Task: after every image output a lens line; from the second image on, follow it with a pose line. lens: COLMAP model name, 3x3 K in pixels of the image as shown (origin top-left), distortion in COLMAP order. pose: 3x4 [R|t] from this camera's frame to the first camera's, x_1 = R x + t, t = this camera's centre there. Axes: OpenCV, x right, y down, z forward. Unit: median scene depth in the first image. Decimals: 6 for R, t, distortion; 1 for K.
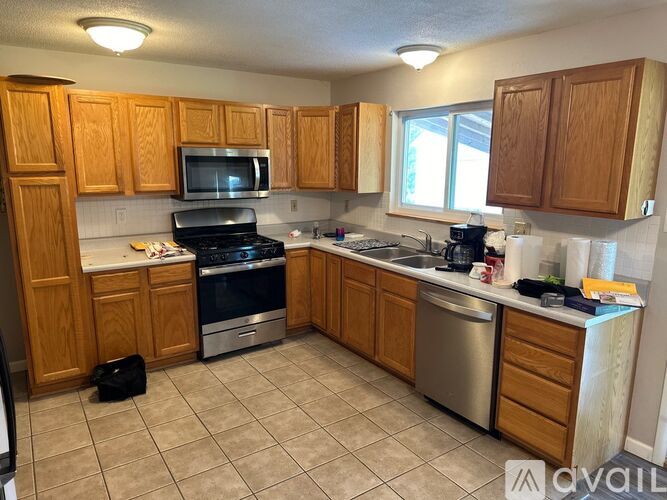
lens RADIAL K [[462.1, 0, 333.5], [0, 462.1, 250.0], [0, 0, 1]] dist [0.128614, -0.186850]
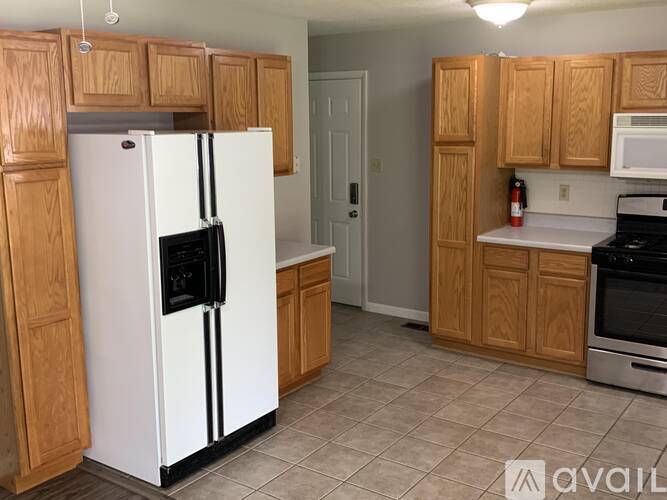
lens RADIAL K [[717.0, 0, 335.1], [0, 717.0, 225.7], [0, 0, 1]] dist [0.175820, -0.491775]
pose [[0.360414, 0.141487, -0.921999, 0.732459], [-0.168440, 0.982052, 0.084858, -0.059847], [0.917458, 0.124717, 0.377778, 0.119609]]
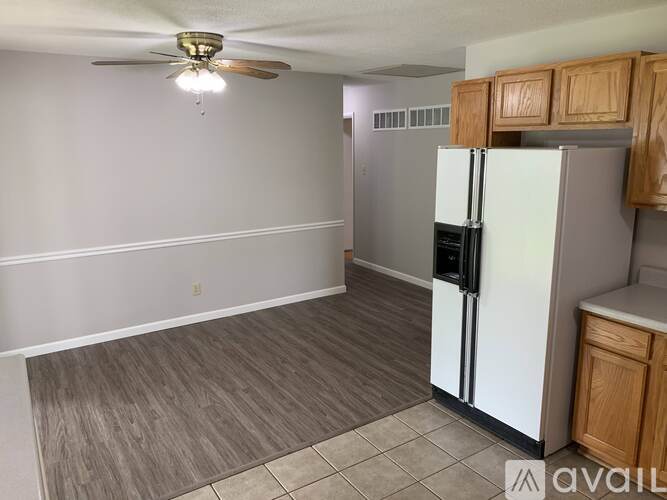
lens RADIAL K [[509.2, 0, 344.9], [0, 509.2, 249.0], [0, 0, 1]] dist [0.096222, -0.267361]
pose [[-0.999962, 0.005392, -0.006829, -0.027030], [0.002277, 0.919664, 0.392700, -0.242697], [0.008398, 0.392669, -0.919641, 1.117352]]
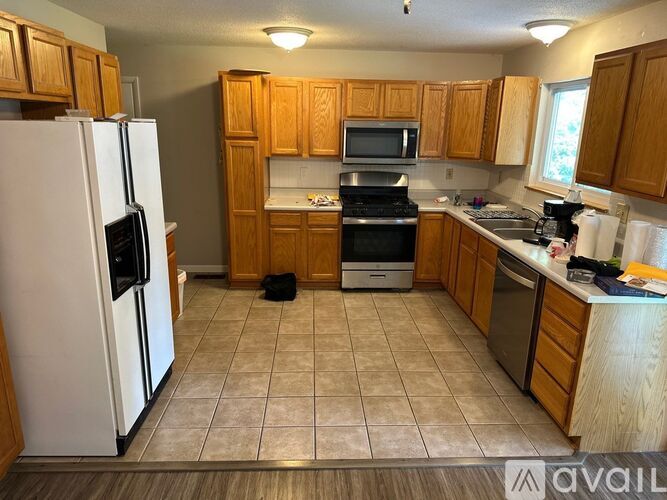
lens RADIAL K [[462.1, 0, 333.5], [0, 462.1, 250.0], [0, 0, 1]] dist [0.128614, -0.186850]
pose [[0.855812, 0.149245, -0.495290, 0.346791], [-0.116874, 0.988504, 0.095918, 0.009630], [0.503911, -0.024201, 0.863416, -0.114365]]
